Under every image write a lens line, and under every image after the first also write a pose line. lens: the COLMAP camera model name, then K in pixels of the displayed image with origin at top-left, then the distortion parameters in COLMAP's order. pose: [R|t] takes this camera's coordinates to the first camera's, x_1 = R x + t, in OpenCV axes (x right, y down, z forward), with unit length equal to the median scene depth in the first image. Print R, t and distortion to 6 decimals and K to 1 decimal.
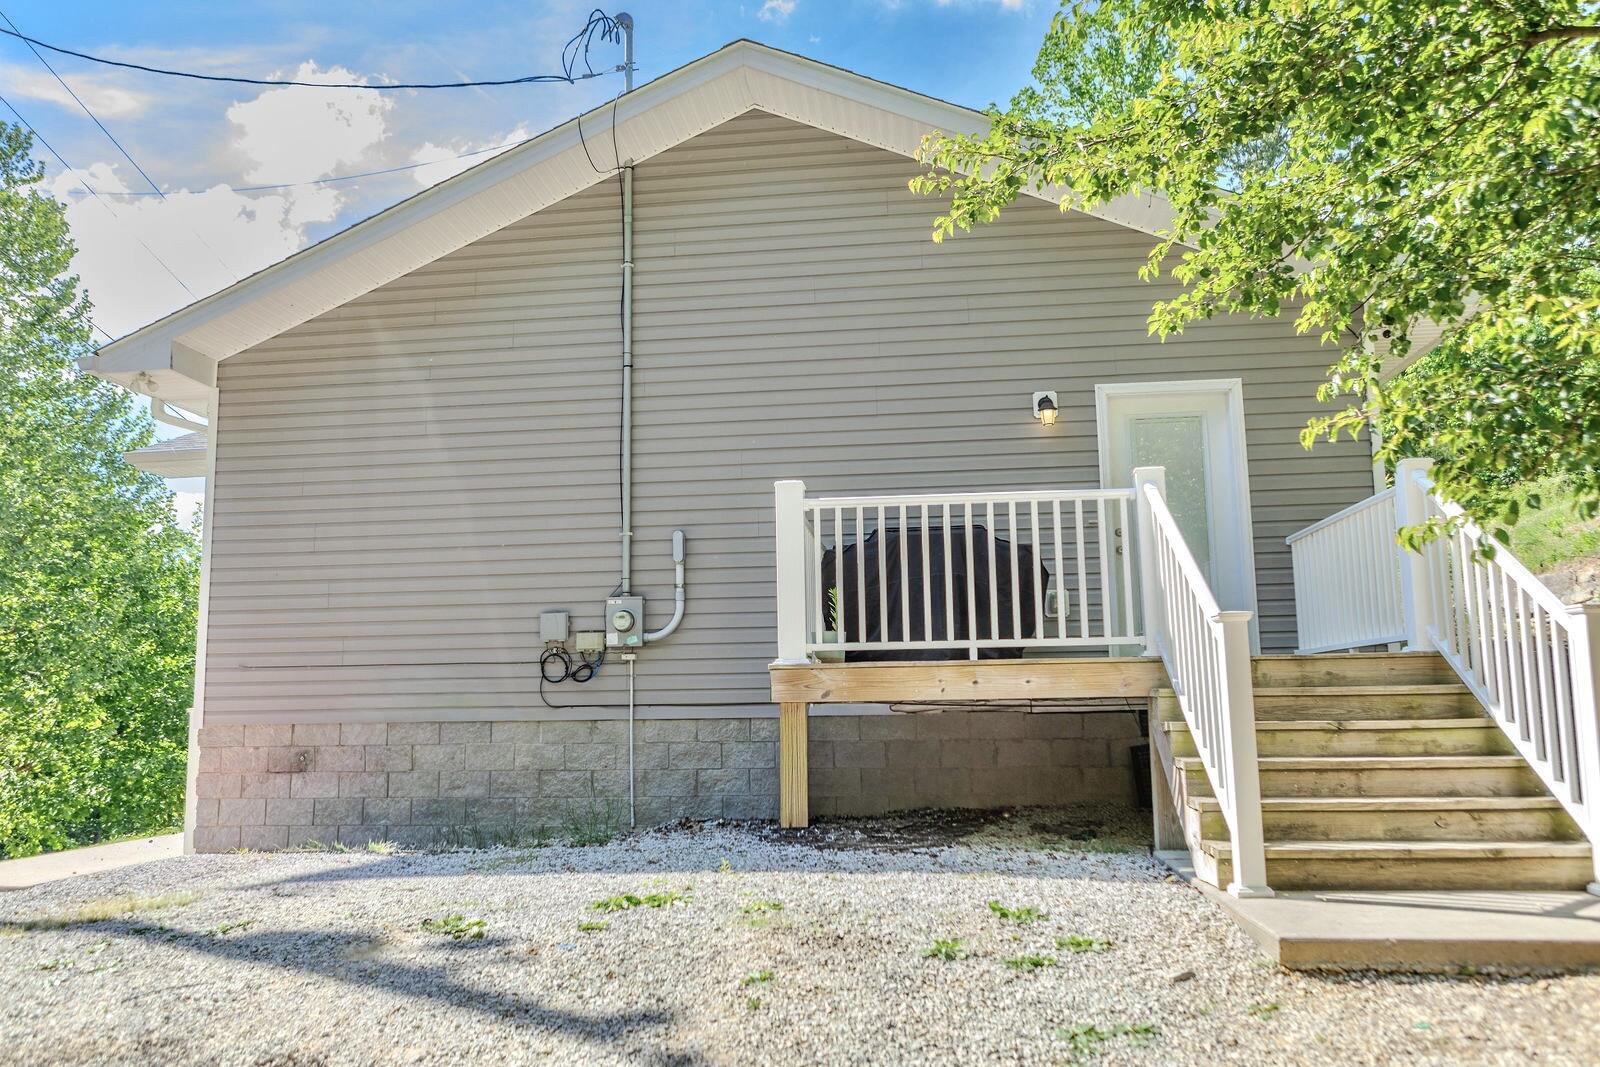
lens RADIAL K [[1049.5, 0, 794.0], [0, 1049.5, 539.8], [0, 0, 1]] dist [0.040282, 0.002919]
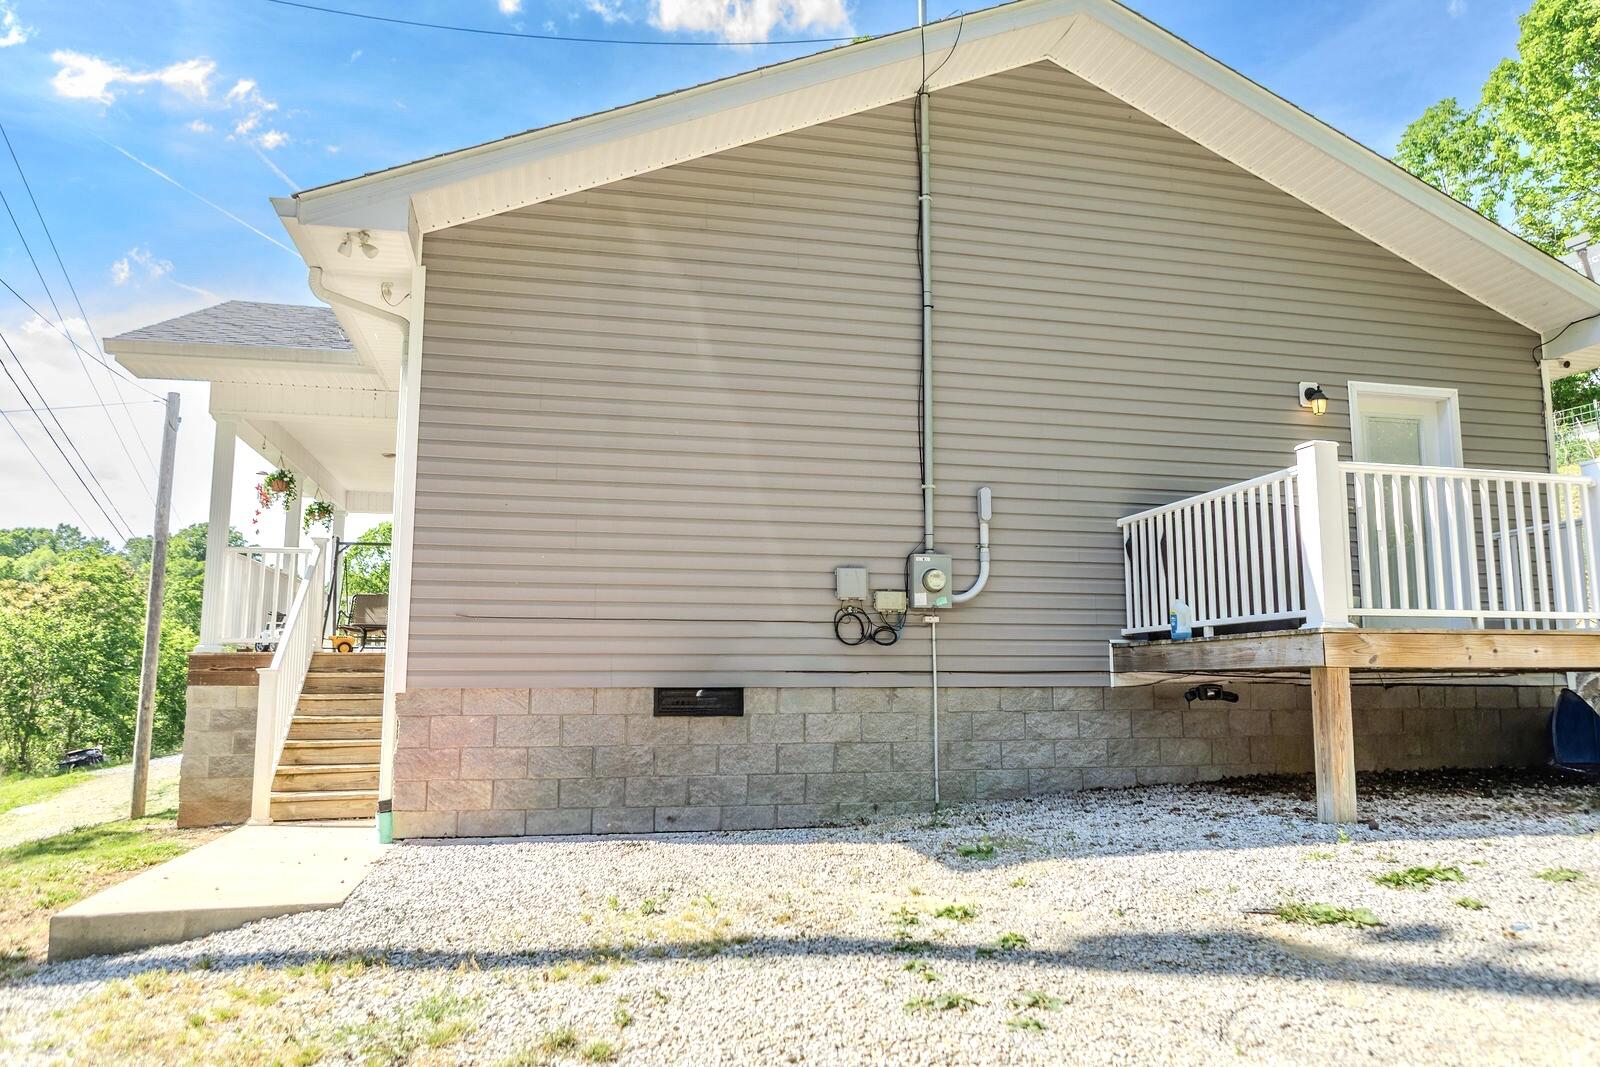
lens RADIAL K [[1049.5, 0, 797.8], [0, 1049.5, 521.2], [0, 0, 1]] dist [0.040282, 0.002919]
pose [[0.935793, 0.064665, 0.346570, -0.589624], [-0.062592, 0.997891, -0.017183, 0.048029], [-0.346950, -0.005613, 0.937867, 0.173181]]
